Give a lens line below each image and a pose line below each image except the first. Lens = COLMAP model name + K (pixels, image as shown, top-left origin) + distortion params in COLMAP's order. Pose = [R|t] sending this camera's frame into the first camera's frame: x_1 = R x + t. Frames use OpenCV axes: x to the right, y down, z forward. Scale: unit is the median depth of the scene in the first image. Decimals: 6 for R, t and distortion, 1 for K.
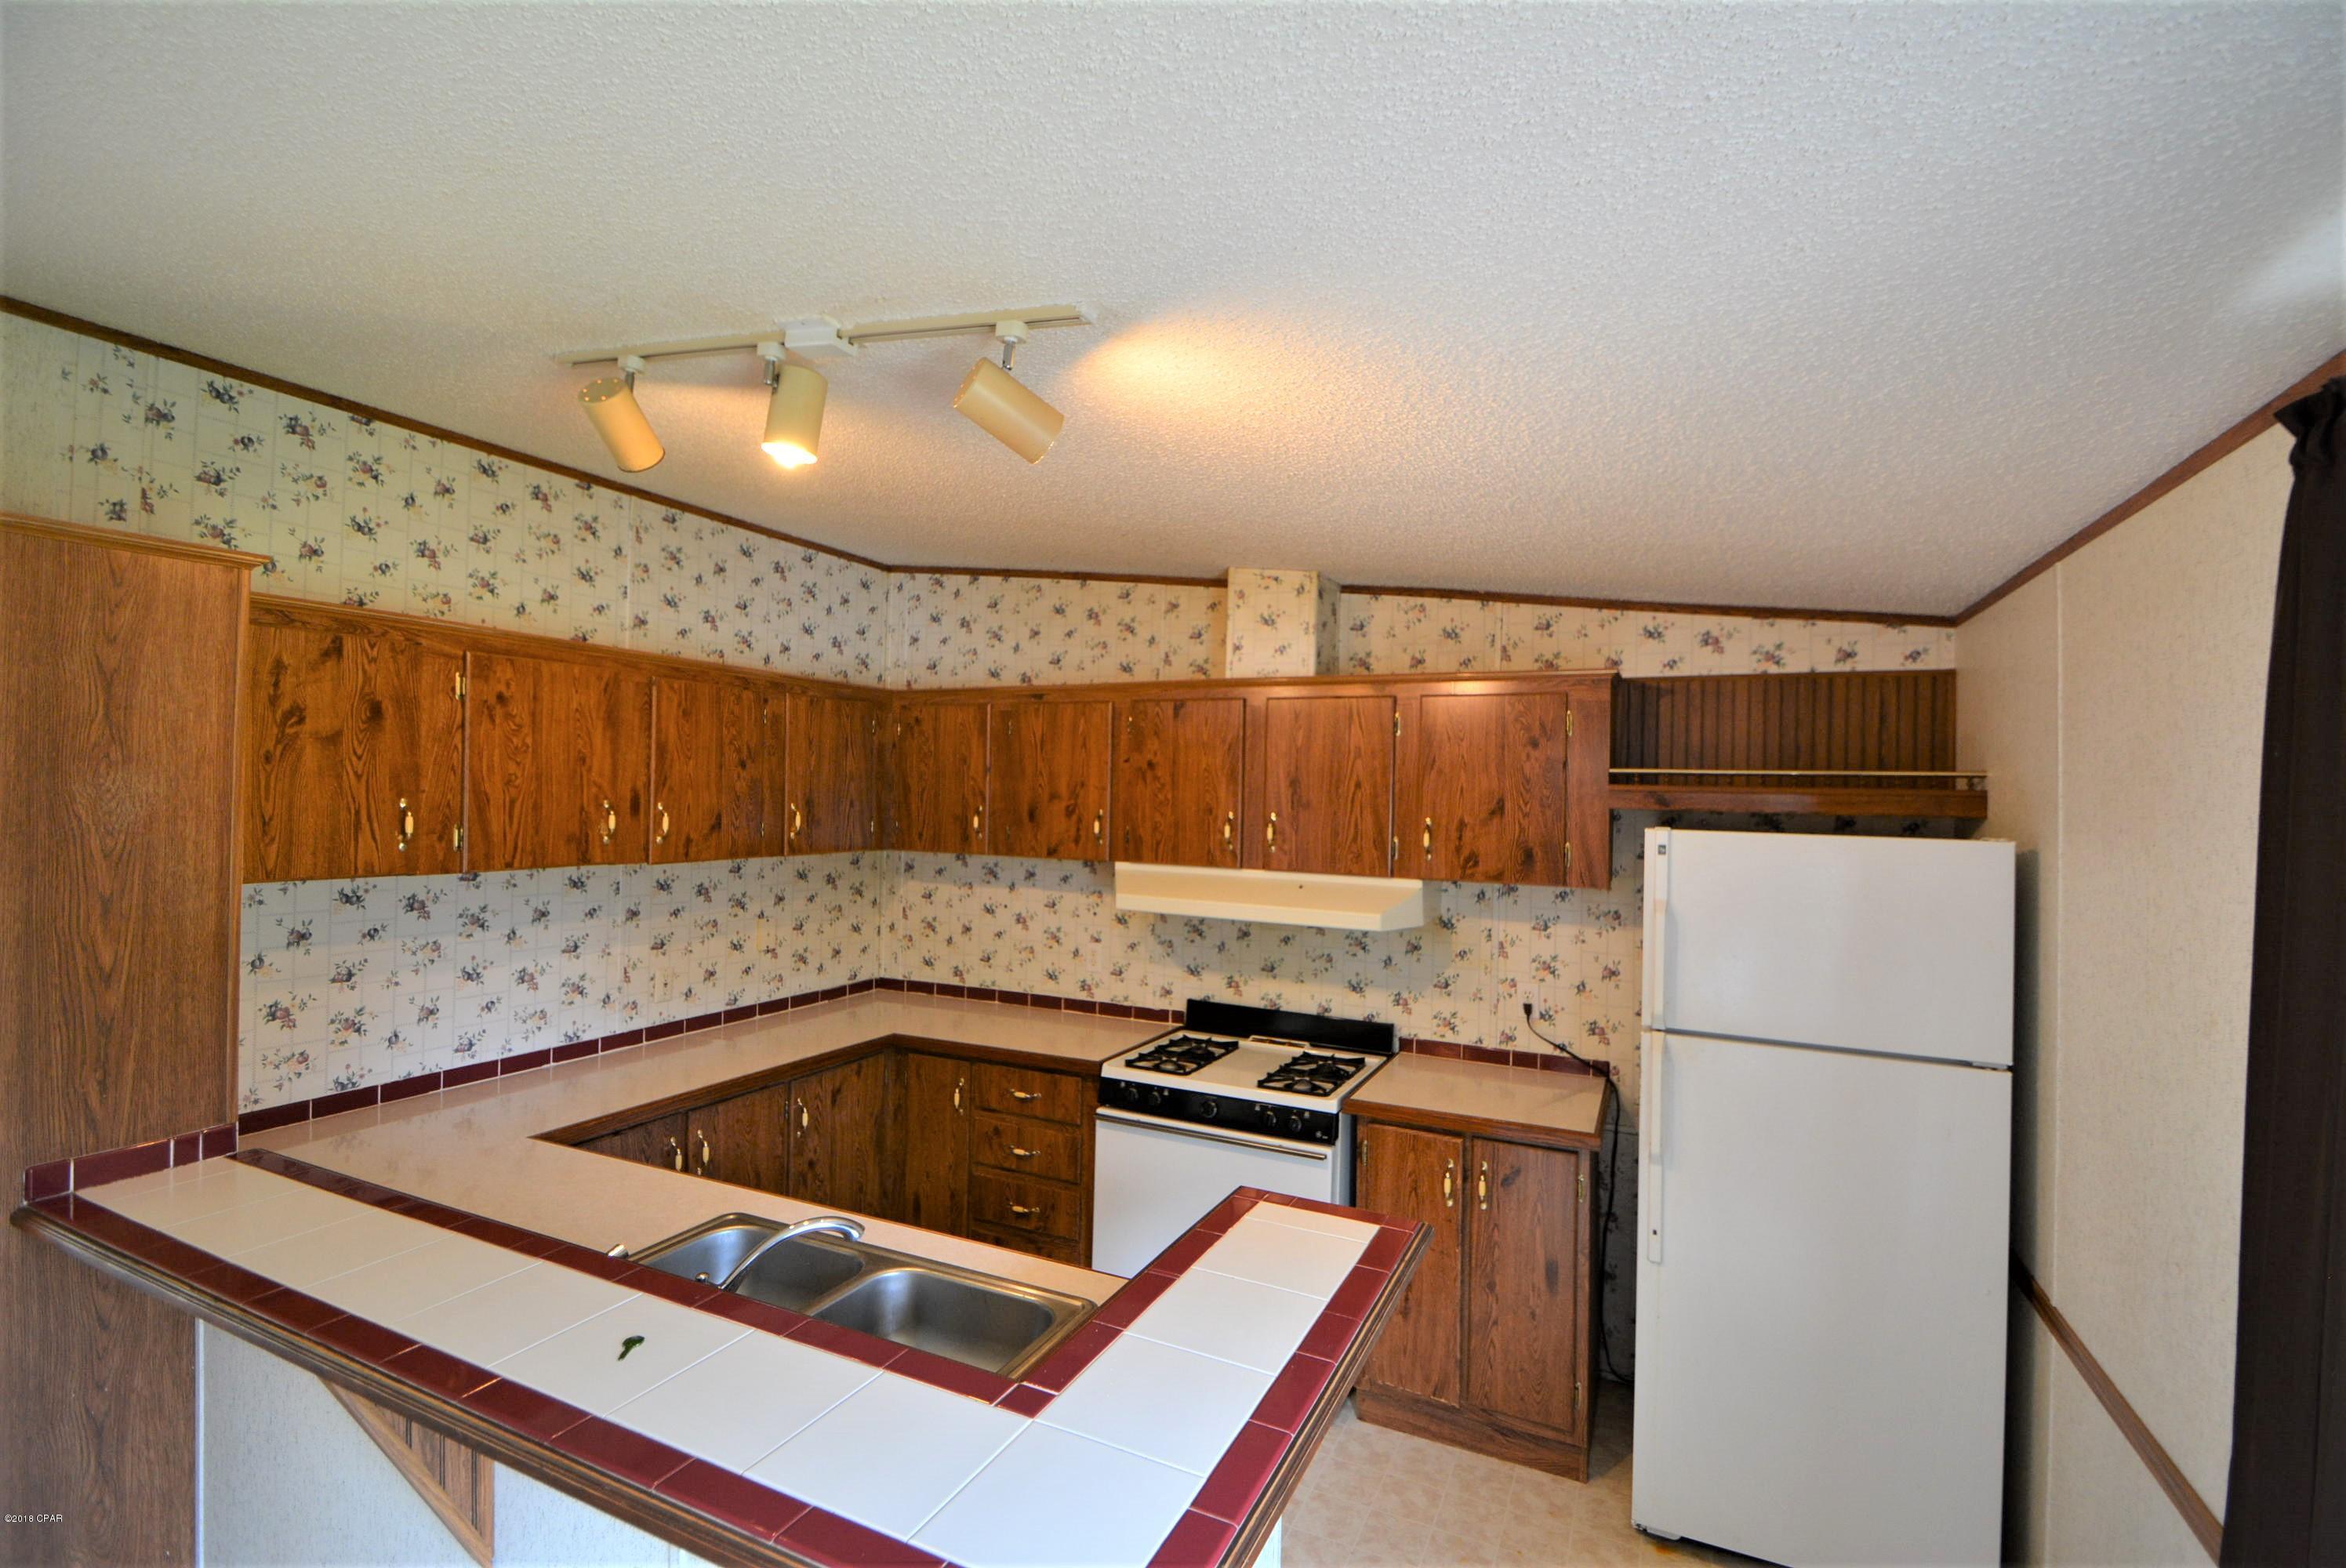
lens RADIAL K [[1030.8, 0, 1182.8], [0, 1030.8, 775.3], [0, 0, 1]] dist [0.006566, -0.011491]
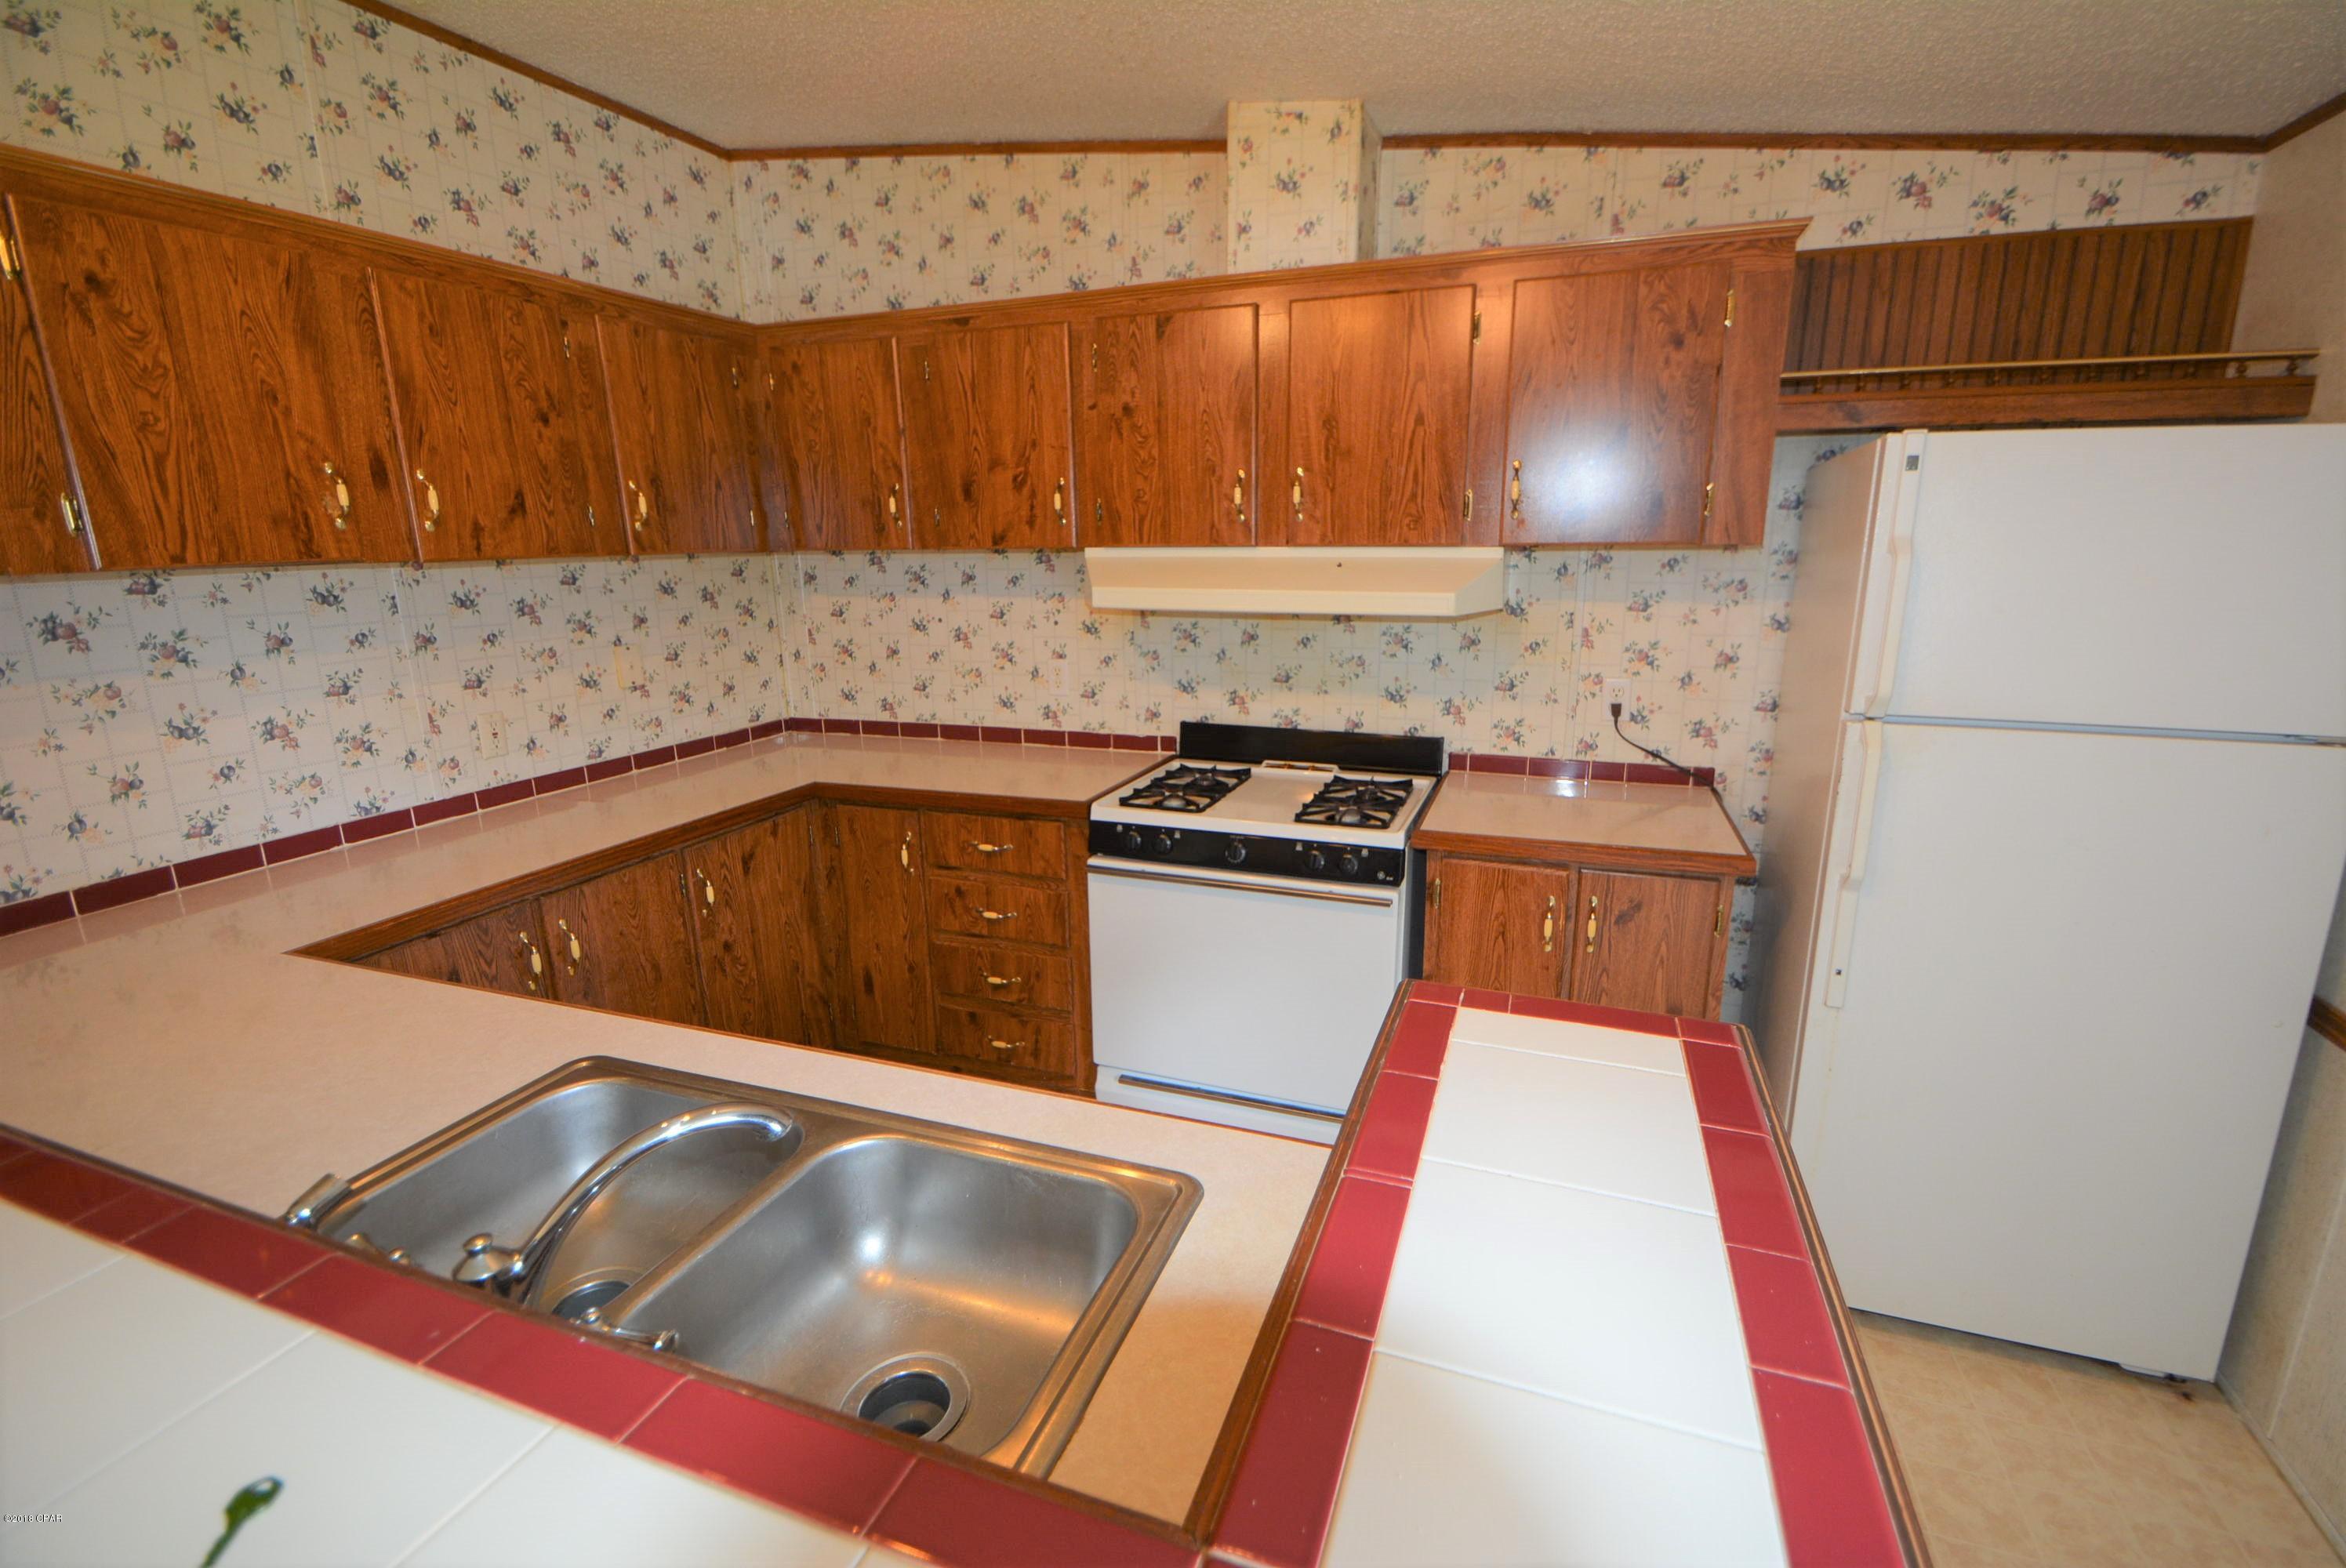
lens RADIAL K [[1030.8, 0, 1180.9], [0, 1030.8, 779.2], [0, 0, 1]] dist [0.006566, -0.011491]
pose [[0.995981, -0.052689, 0.072425, -0.064887], [0.032873, 0.967266, 0.251625, 0.065881], [-0.083312, -0.248233, 0.965111, 0.241009]]
